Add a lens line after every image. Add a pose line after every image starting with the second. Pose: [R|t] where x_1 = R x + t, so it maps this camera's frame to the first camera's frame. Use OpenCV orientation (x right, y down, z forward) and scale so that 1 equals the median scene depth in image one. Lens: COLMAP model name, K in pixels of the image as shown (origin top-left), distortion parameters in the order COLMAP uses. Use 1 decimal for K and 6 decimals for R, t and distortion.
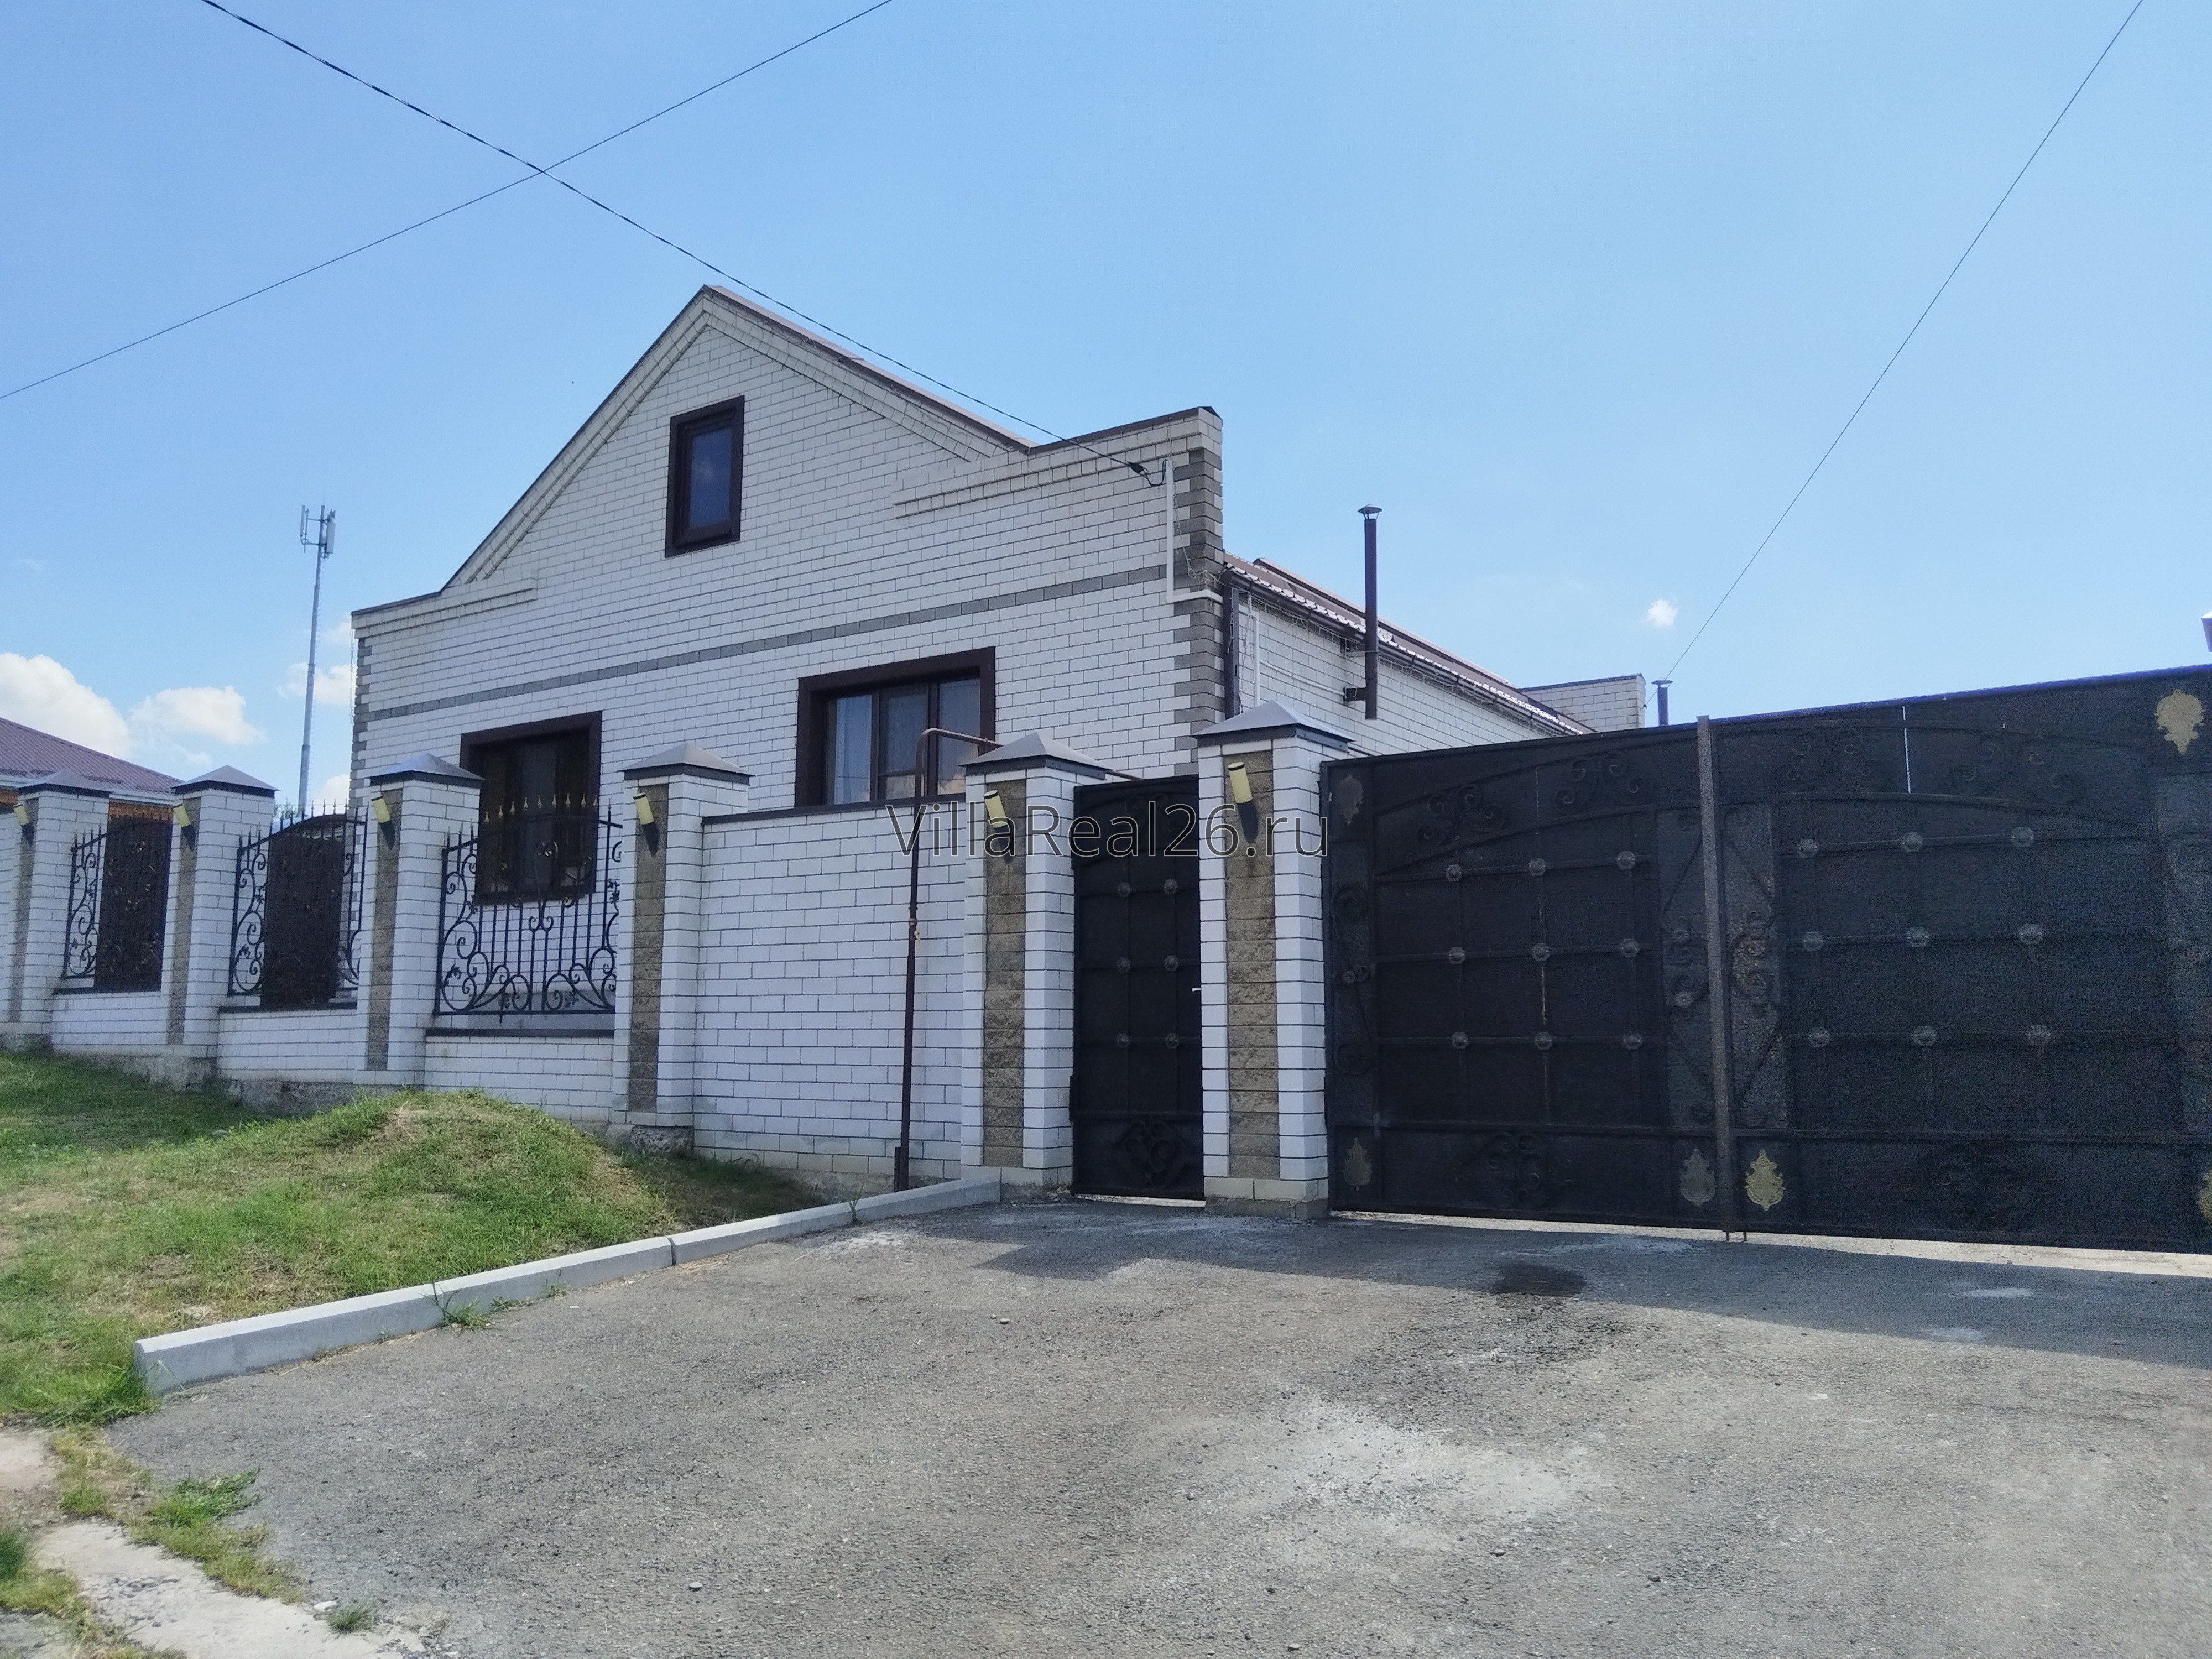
lens RADIAL K [[1662.0, 0, 1101.4], [0, 1662.0, 866.3], [0, 0, 1]] dist [-0.006769, -0.004499]
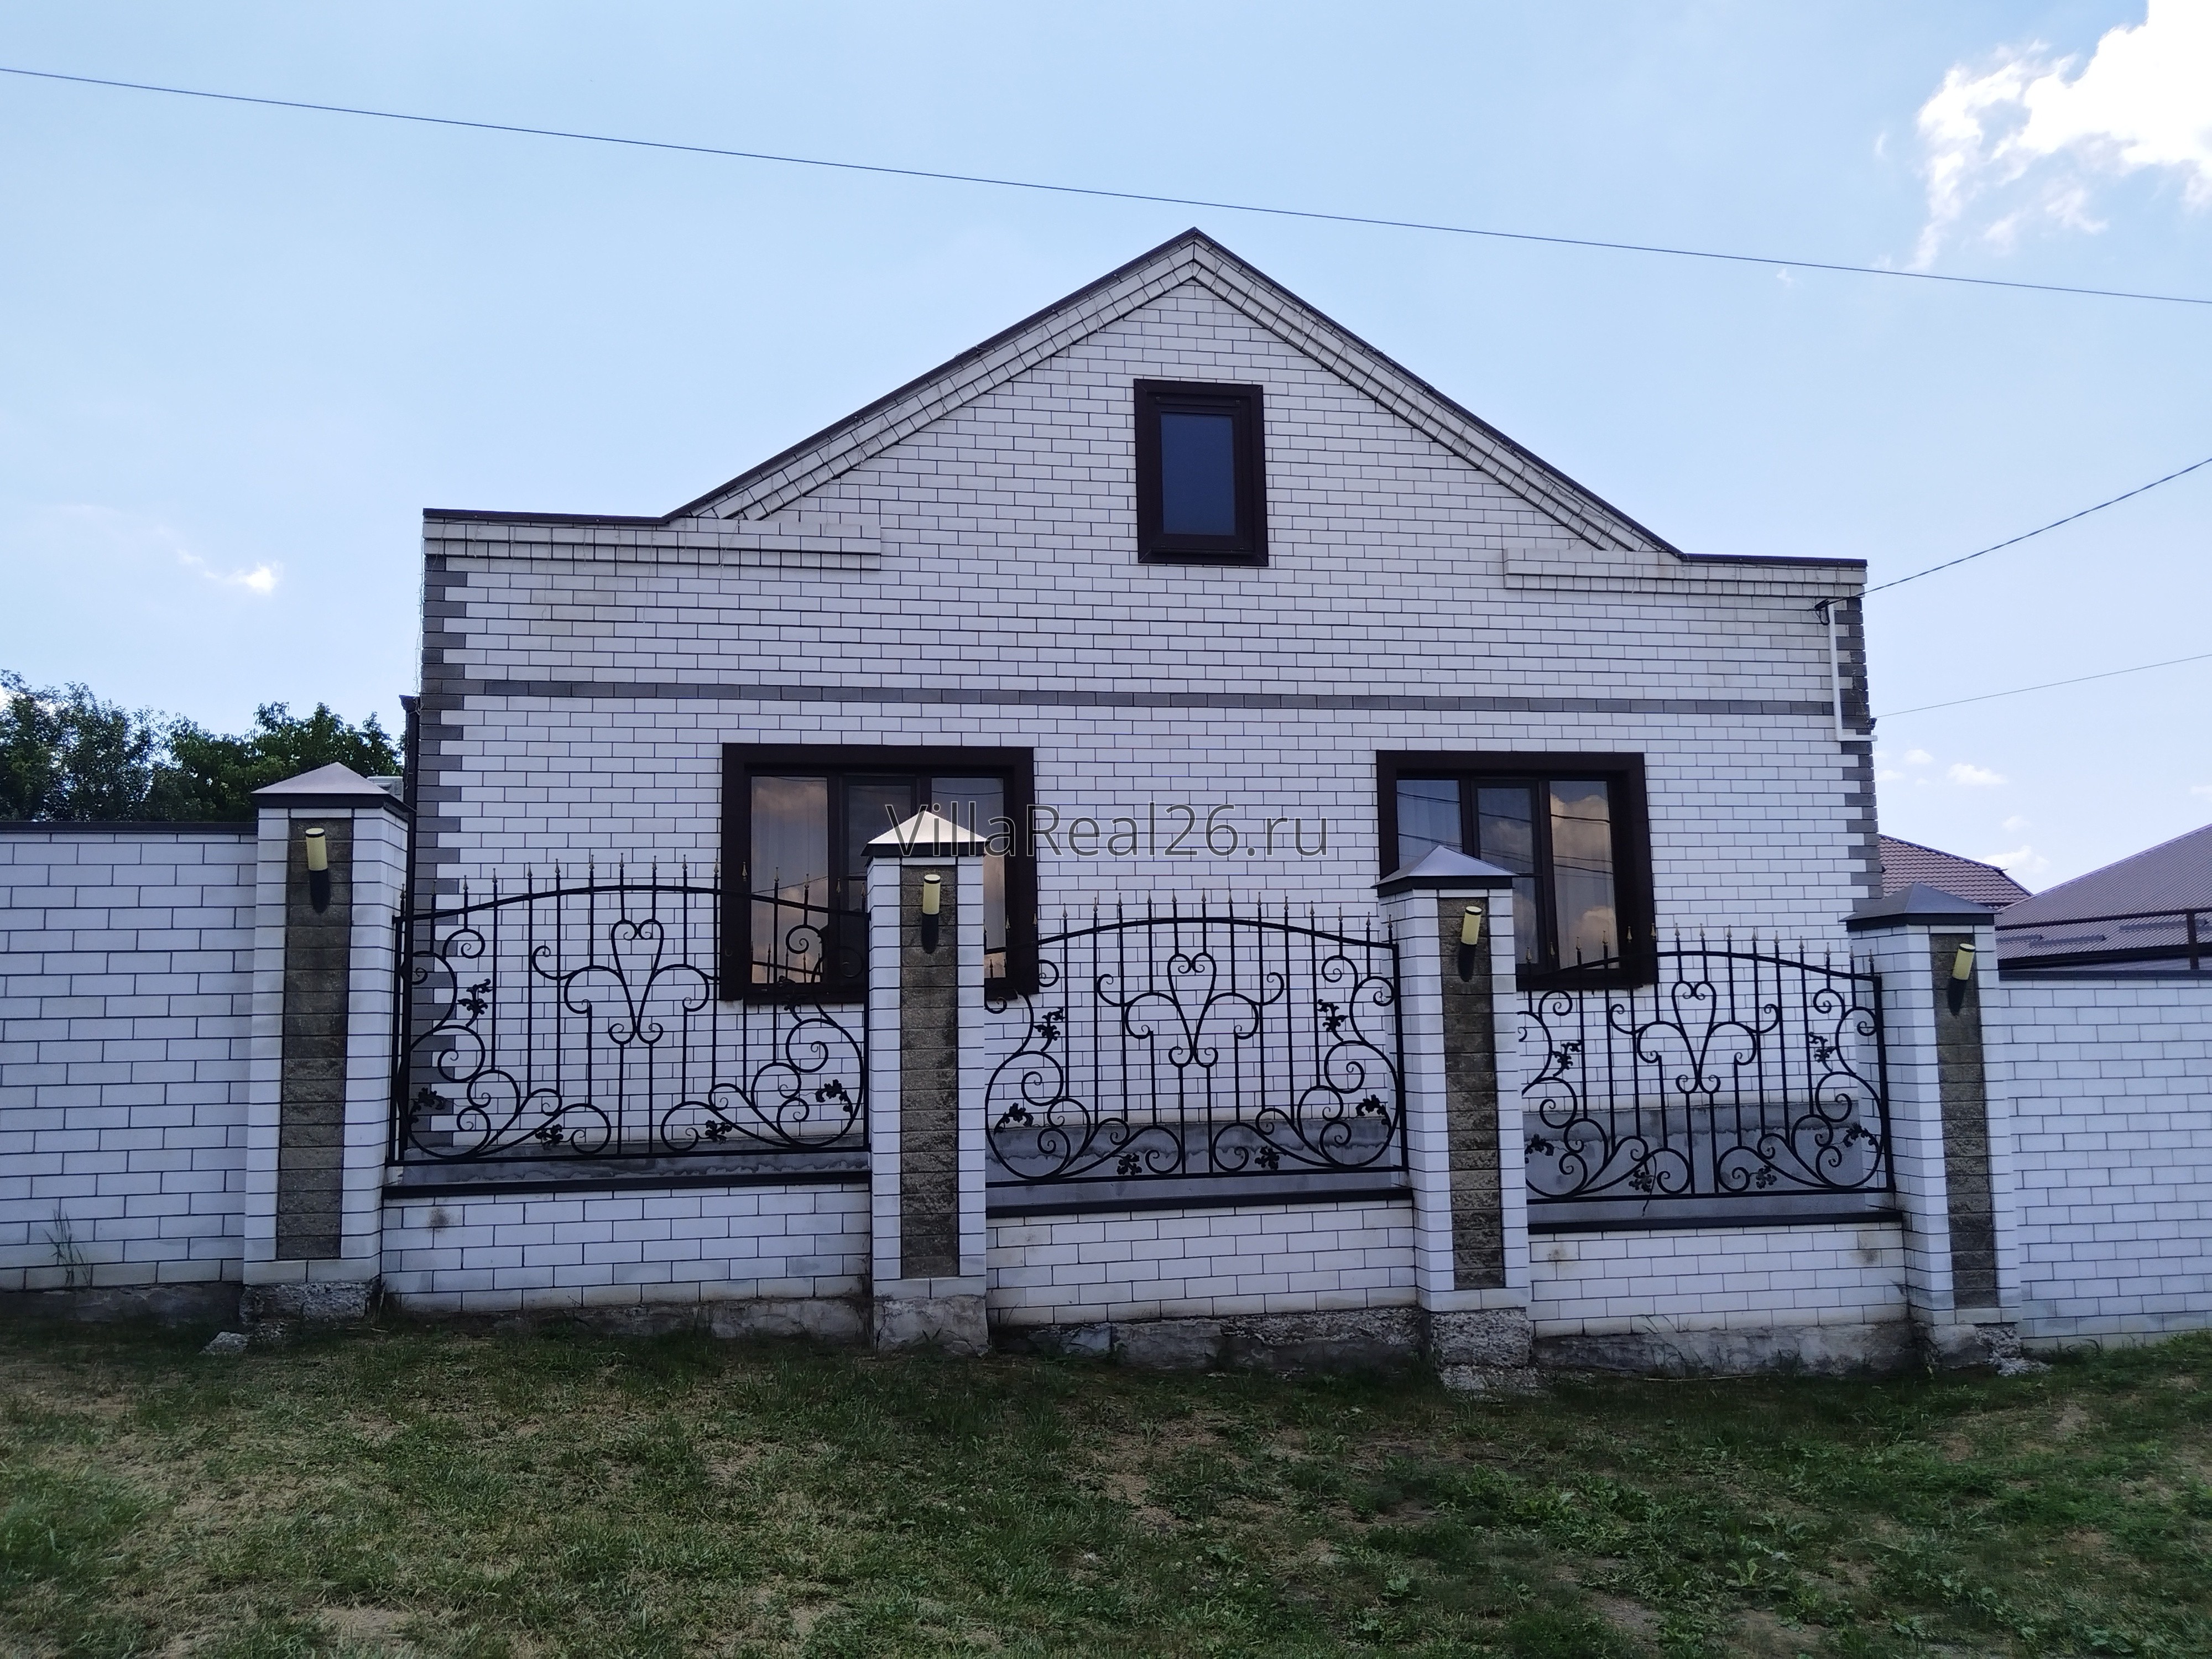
lens RADIAL K [[1766.2, 0, 1082.9], [0, 1766.2, 821.4], [0, 0, 1]] dist [0.002107, 0.004385]
pose [[0.714456, 0.067511, 0.696416, -0.960268], [-0.053552, 0.997691, -0.041778, -0.034181], [-0.697628, -0.007446, 0.716421, 0.491068]]
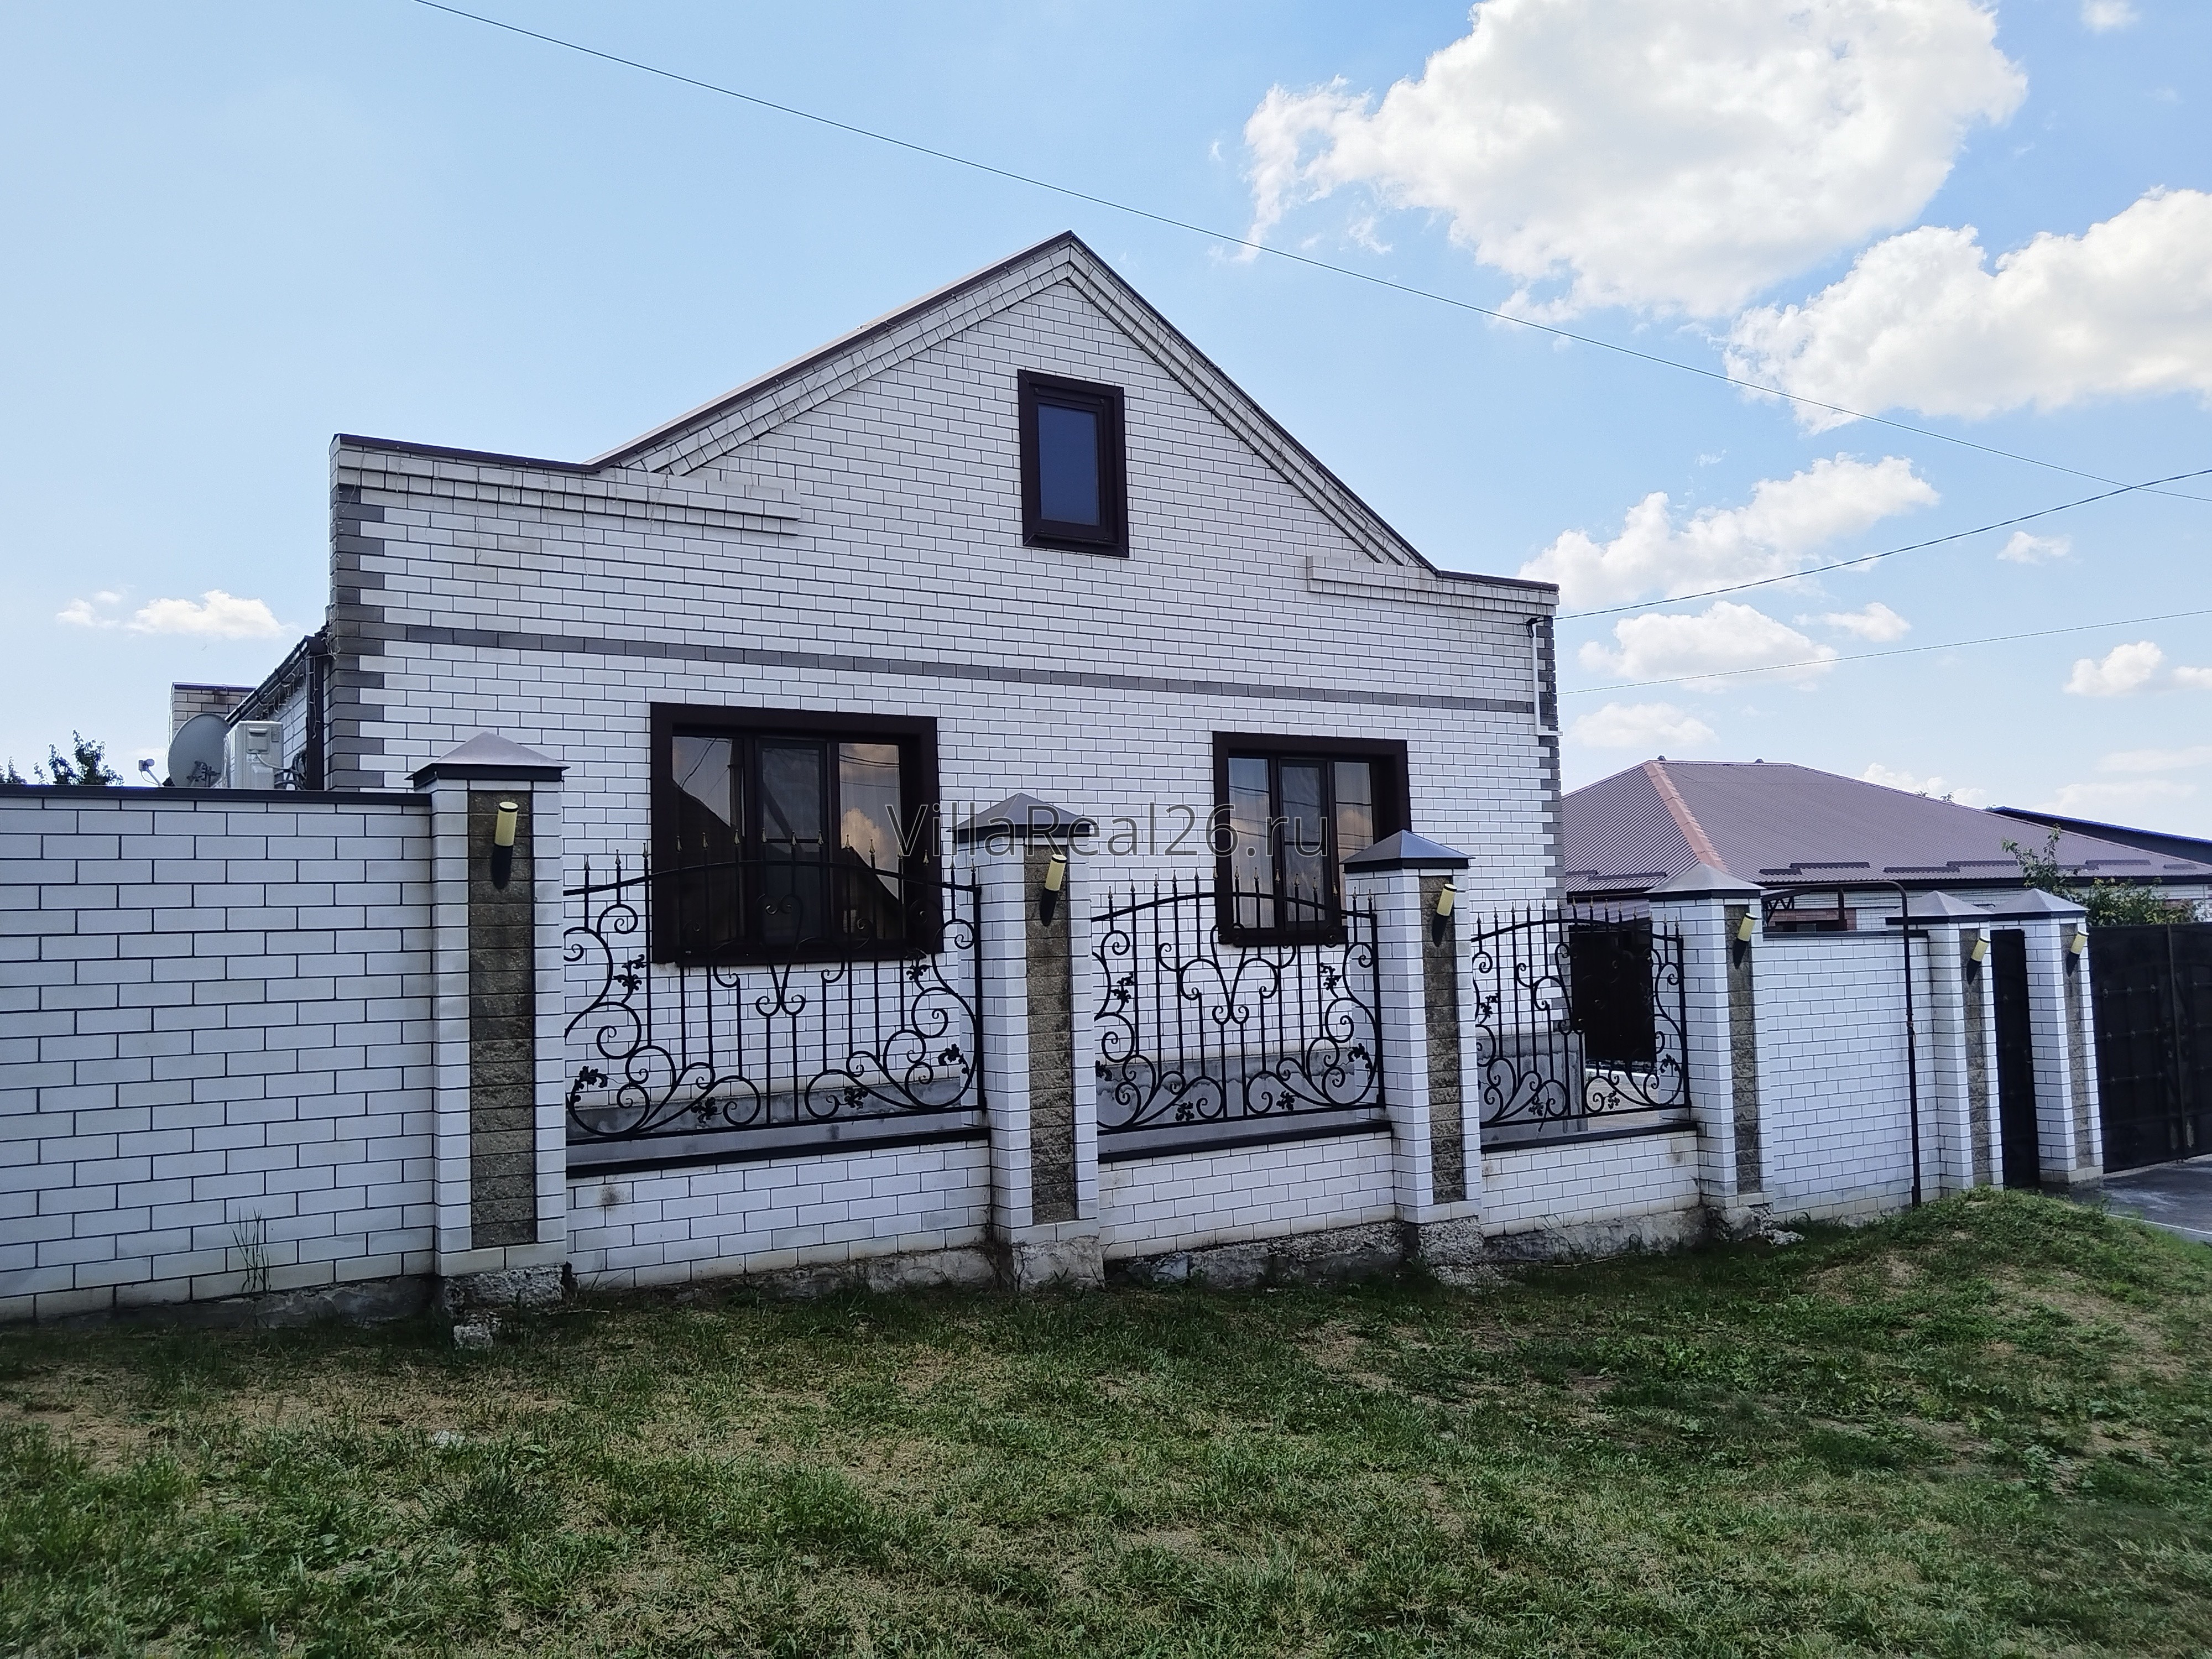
lens RADIAL K [[1775.2, 0, 1105.3], [0, 1775.2, 824.0], [0, 0, 1]] dist [0.012539, -0.006858]
pose [[0.396059, 0.048841, 0.916925, -1.184592], [-0.067623, 0.997424, -0.023920, -0.035083], [-0.915732, -0.052531, 0.398341, 0.693517]]
